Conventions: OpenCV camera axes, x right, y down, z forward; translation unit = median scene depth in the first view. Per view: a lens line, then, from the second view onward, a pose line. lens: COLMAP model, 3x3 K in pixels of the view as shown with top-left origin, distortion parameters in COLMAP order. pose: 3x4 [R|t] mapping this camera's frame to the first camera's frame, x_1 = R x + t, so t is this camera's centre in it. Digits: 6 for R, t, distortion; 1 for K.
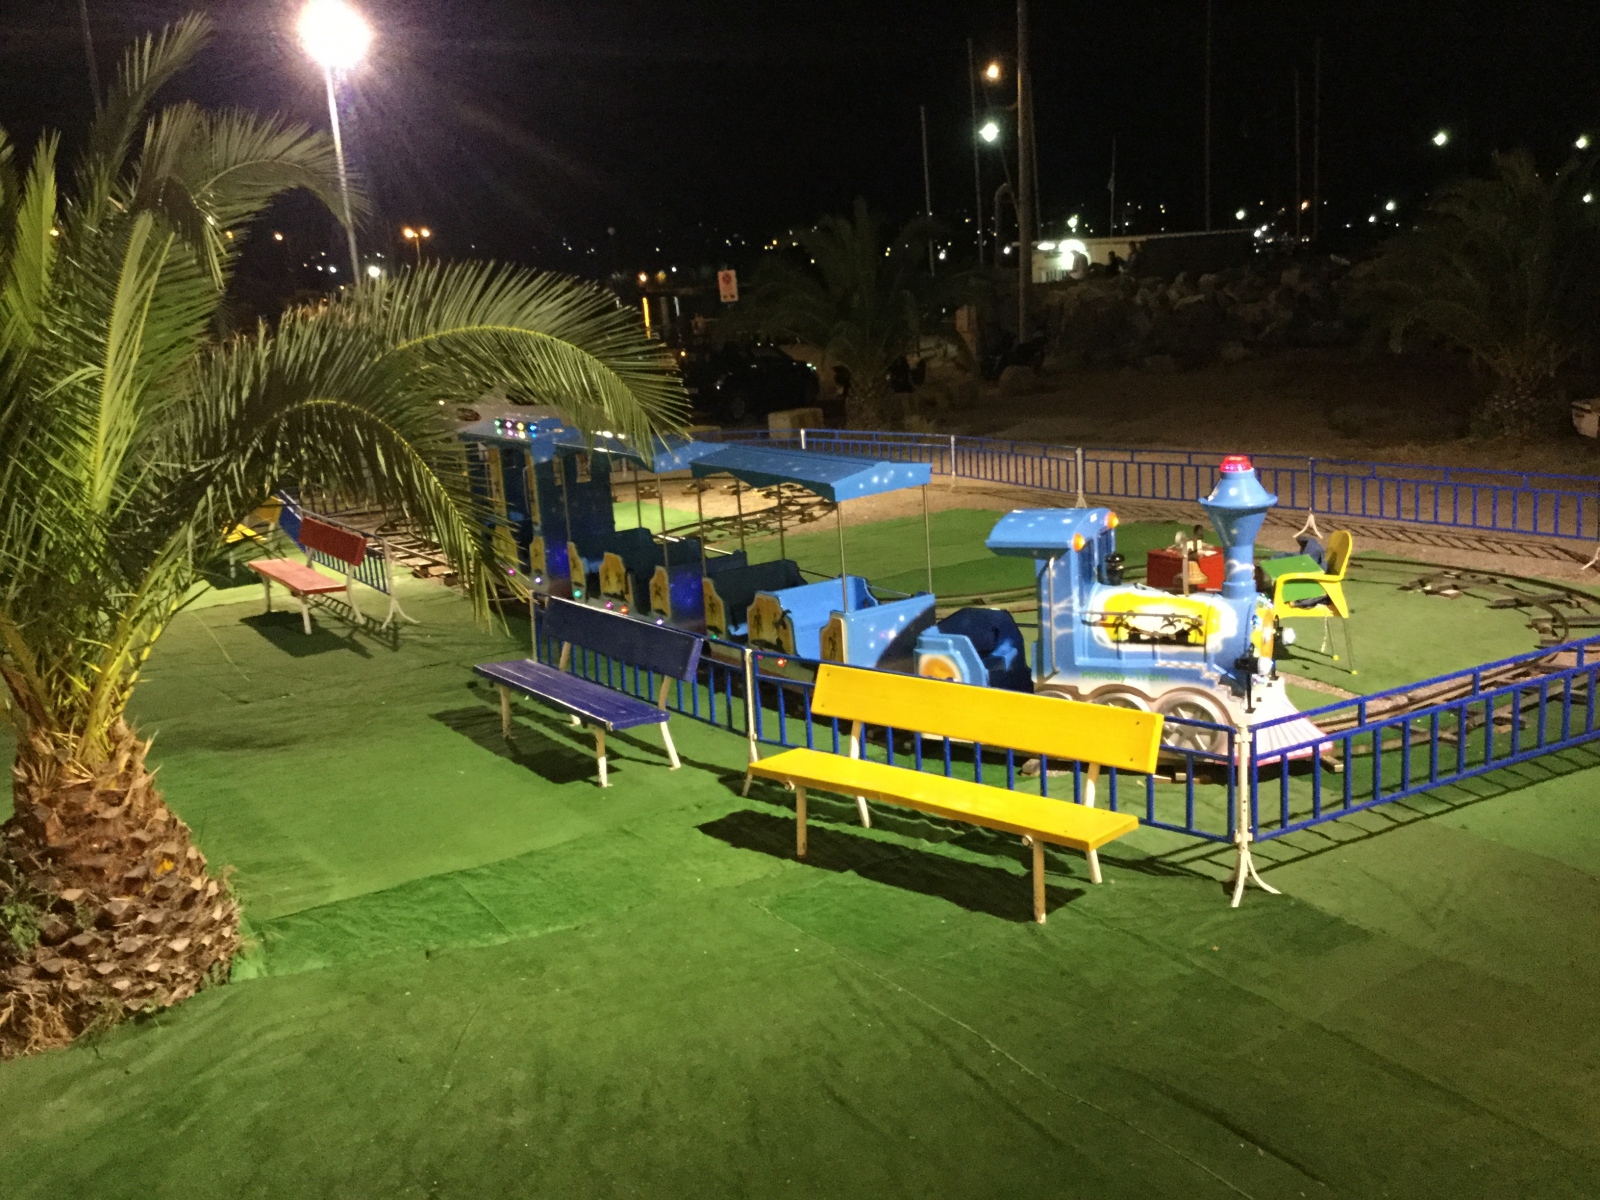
lens RADIAL K [[1444.4, 0, 800.0], [0, 1444.4, 600.0], [0, 0, 1]] dist [0.095464, -0.181307]
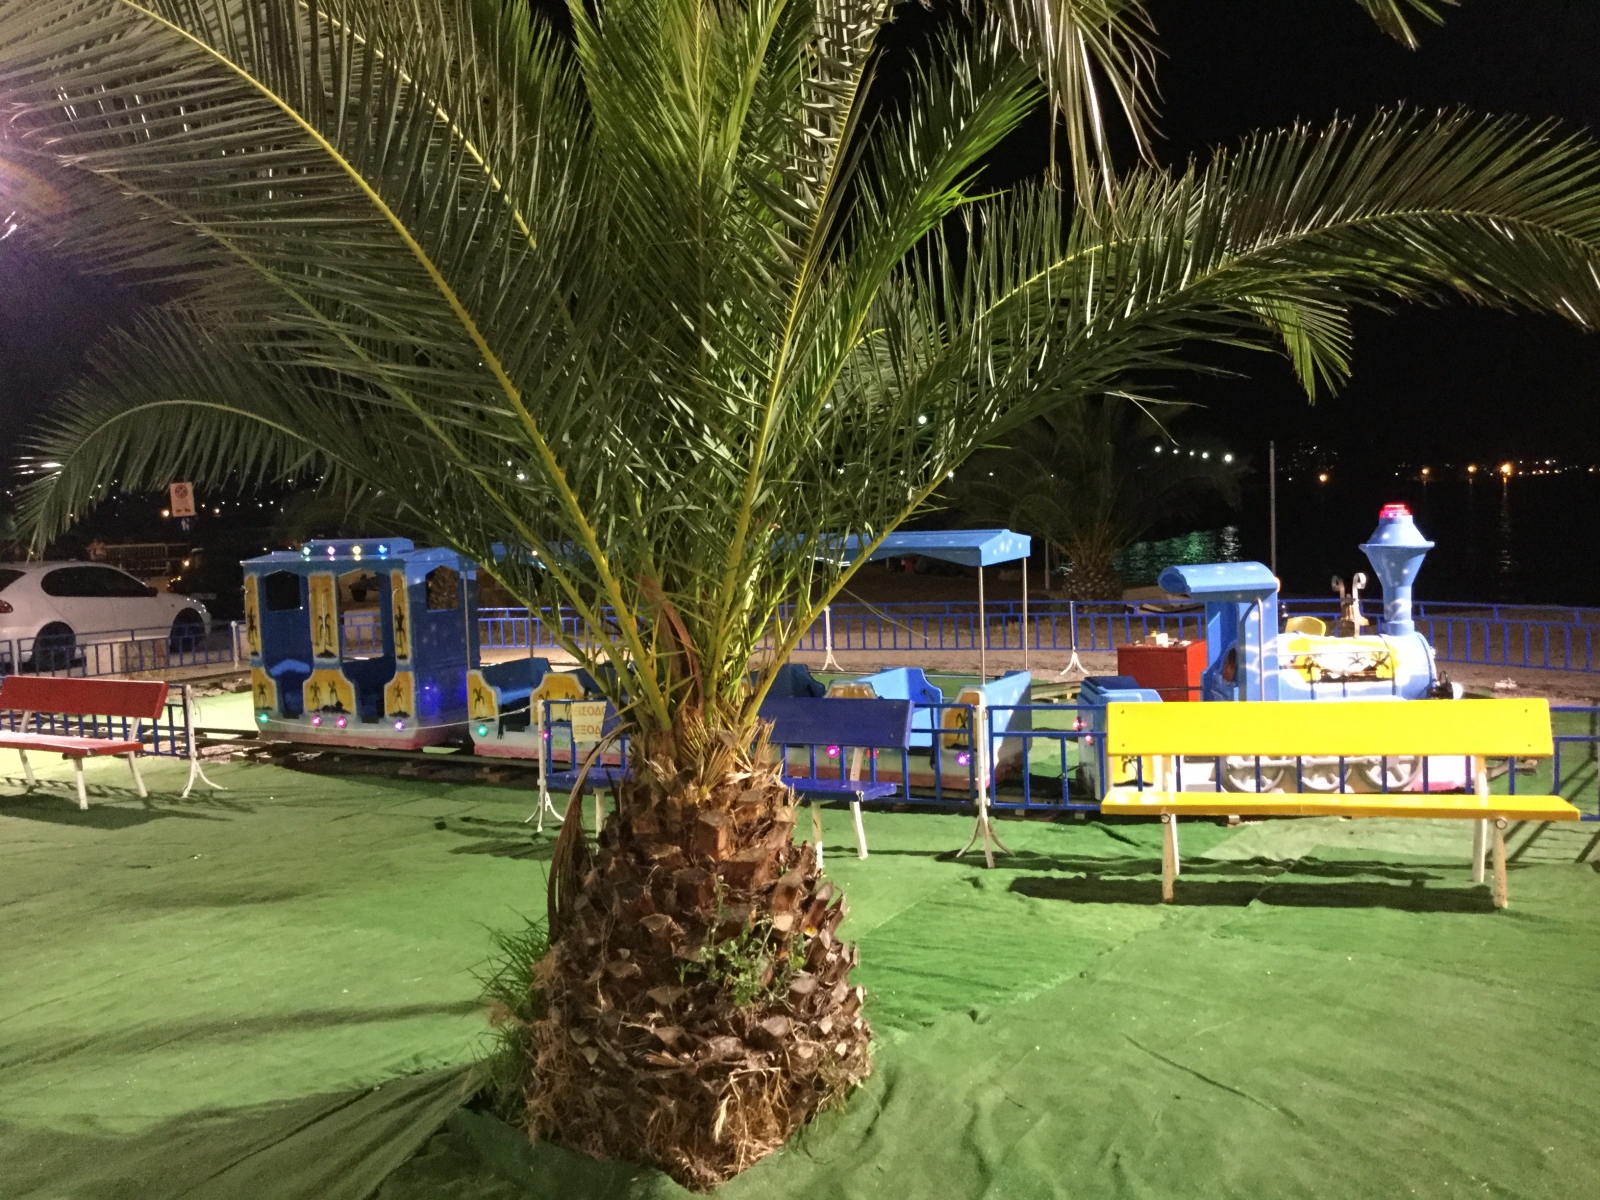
lens RADIAL K [[1431.6, 0, 800.0], [0, 1431.6, 600.0], [0, 0, 1]] dist [0.090664, -0.143679]
pose [[0.898055, 0.005984, 0.439841, -0.549679], [0.072399, 0.984260, -0.161214, 0.108176], [-0.433883, 0.176623, 0.883487, 0.230074]]
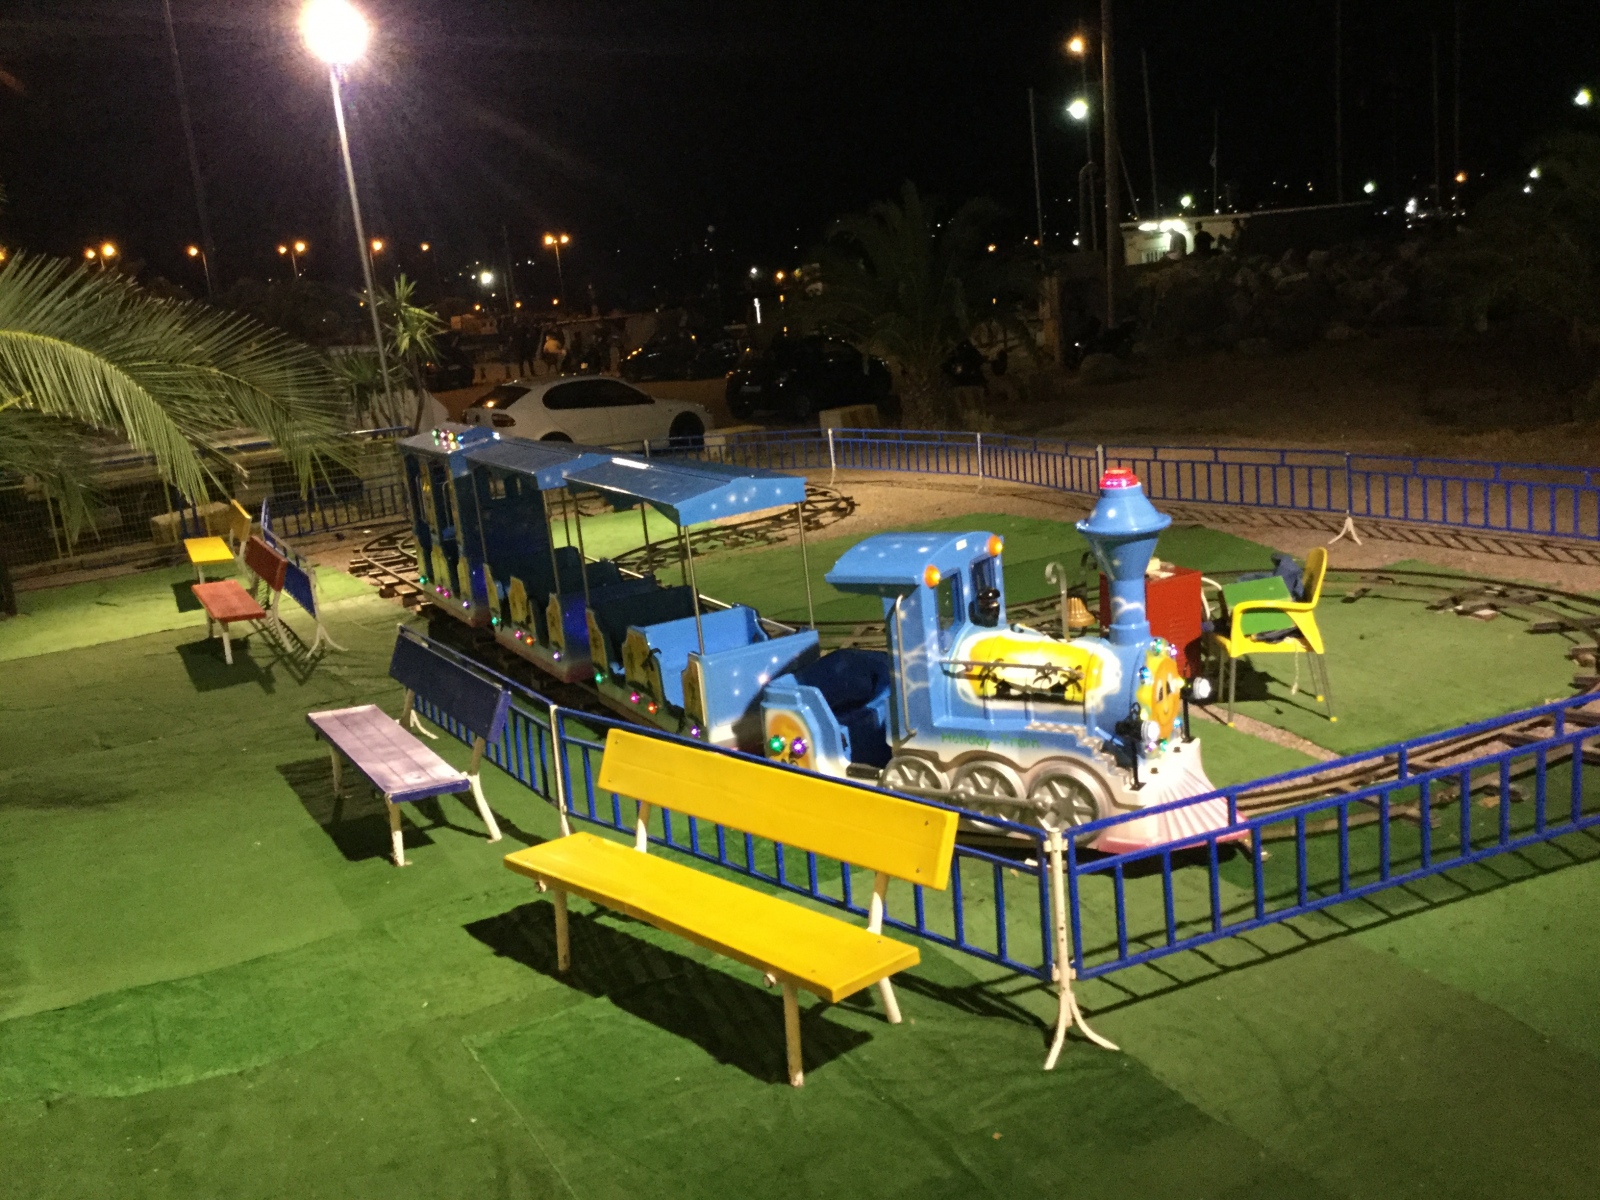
lens RADIAL K [[1431.6, 0, 800.0], [0, 1431.6, 600.0], [0, 0, 1]] dist [0.090664, -0.143679]
pose [[0.995313, -0.009844, -0.096200, 0.189357], [0.010387, 0.999933, 0.005140, -0.030491], [0.096143, -0.006115, 0.995349, 0.183787]]
